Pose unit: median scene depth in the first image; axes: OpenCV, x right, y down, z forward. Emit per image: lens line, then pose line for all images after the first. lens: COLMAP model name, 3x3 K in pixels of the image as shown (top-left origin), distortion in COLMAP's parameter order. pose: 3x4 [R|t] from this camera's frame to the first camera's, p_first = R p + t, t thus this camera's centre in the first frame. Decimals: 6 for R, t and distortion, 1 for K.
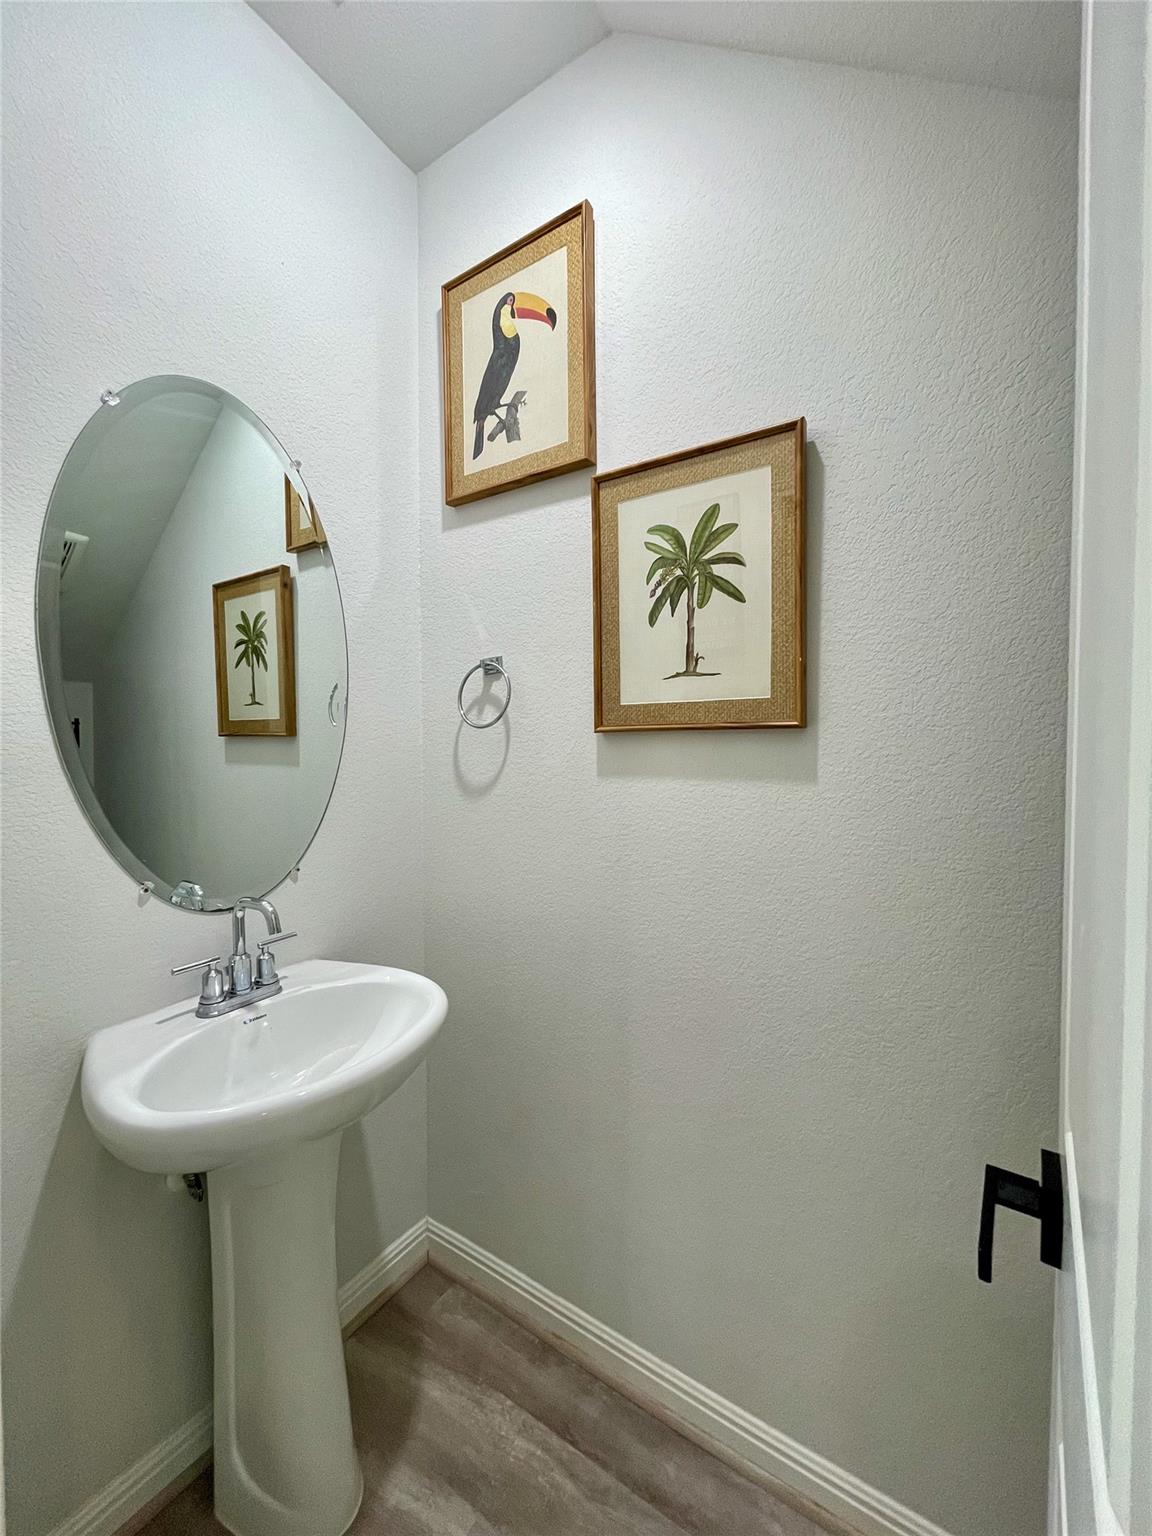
lens RADIAL K [[626.2, 0, 576.0], [0, 626.2, 768.0], [0, 0, 1]] dist [0.000032, -0.000039]
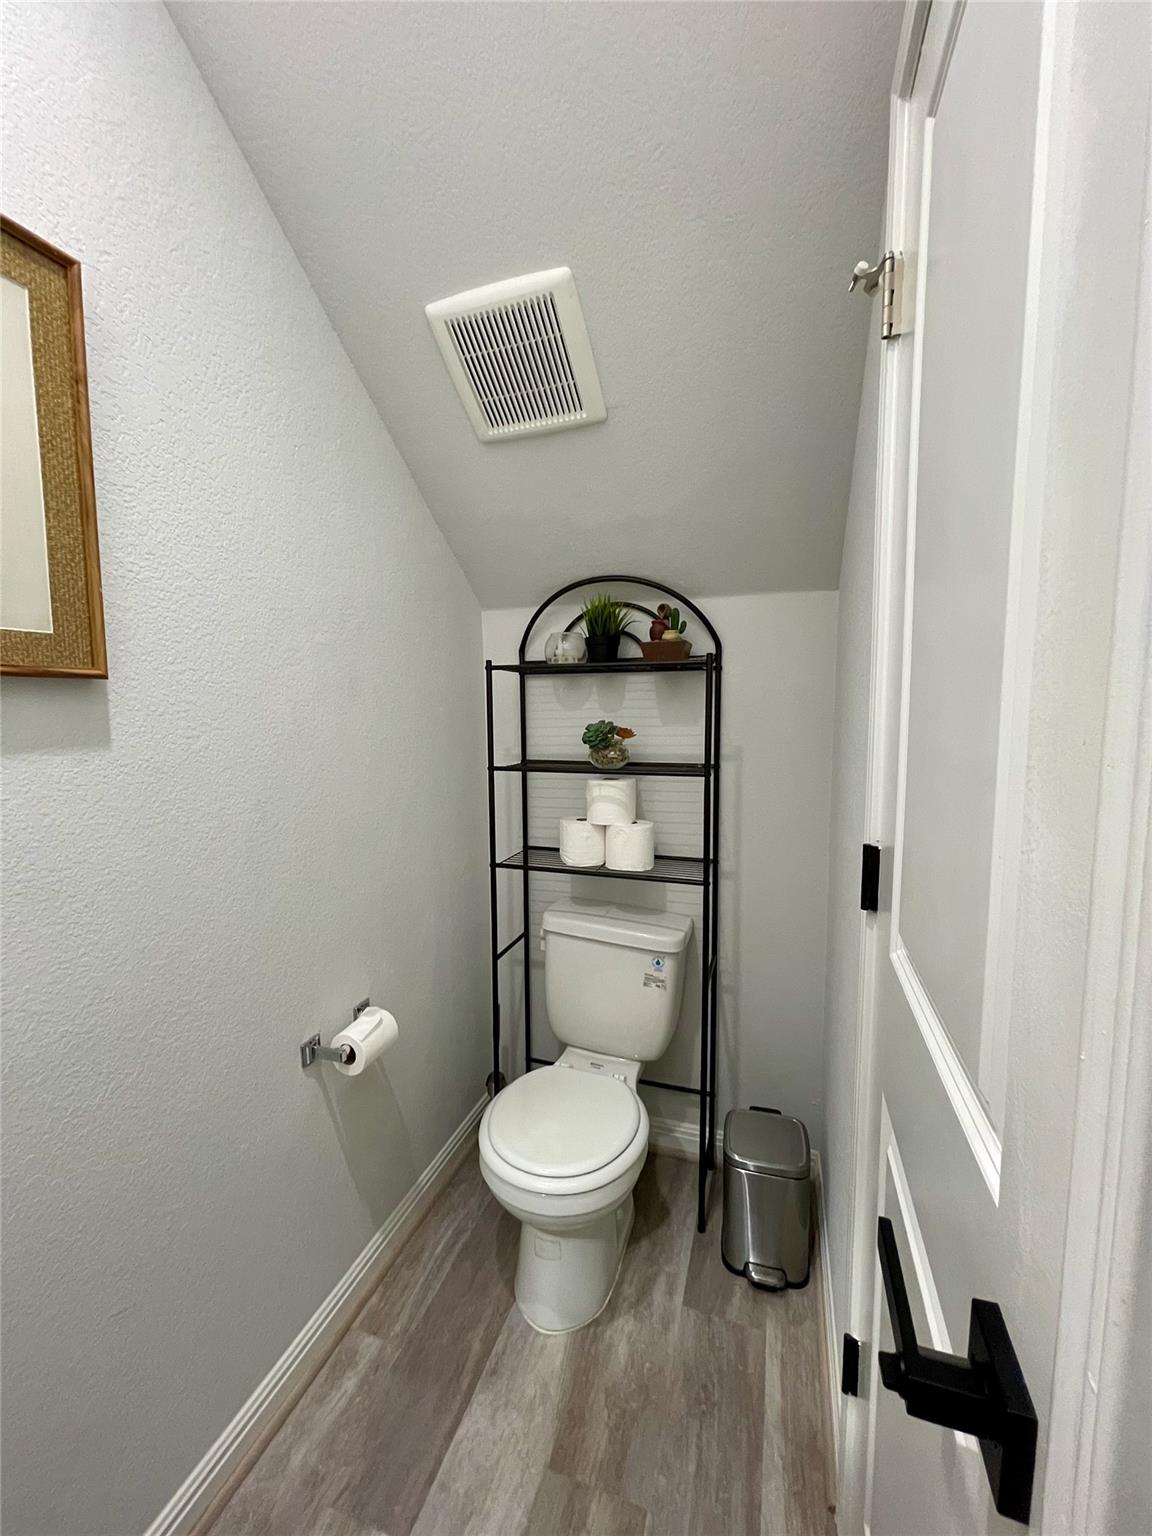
lens RADIAL K [[626.2, 0, 576.0], [0, 626.2, 768.0], [0, 0, 1]] dist [0.000032, -0.000039]
pose [[-0.281661, -0.092332, 0.955061, -0.560209], [0.043985, 0.993070, 0.108979, -0.011974], [-0.958505, 0.072703, -0.275648, 0.648755]]
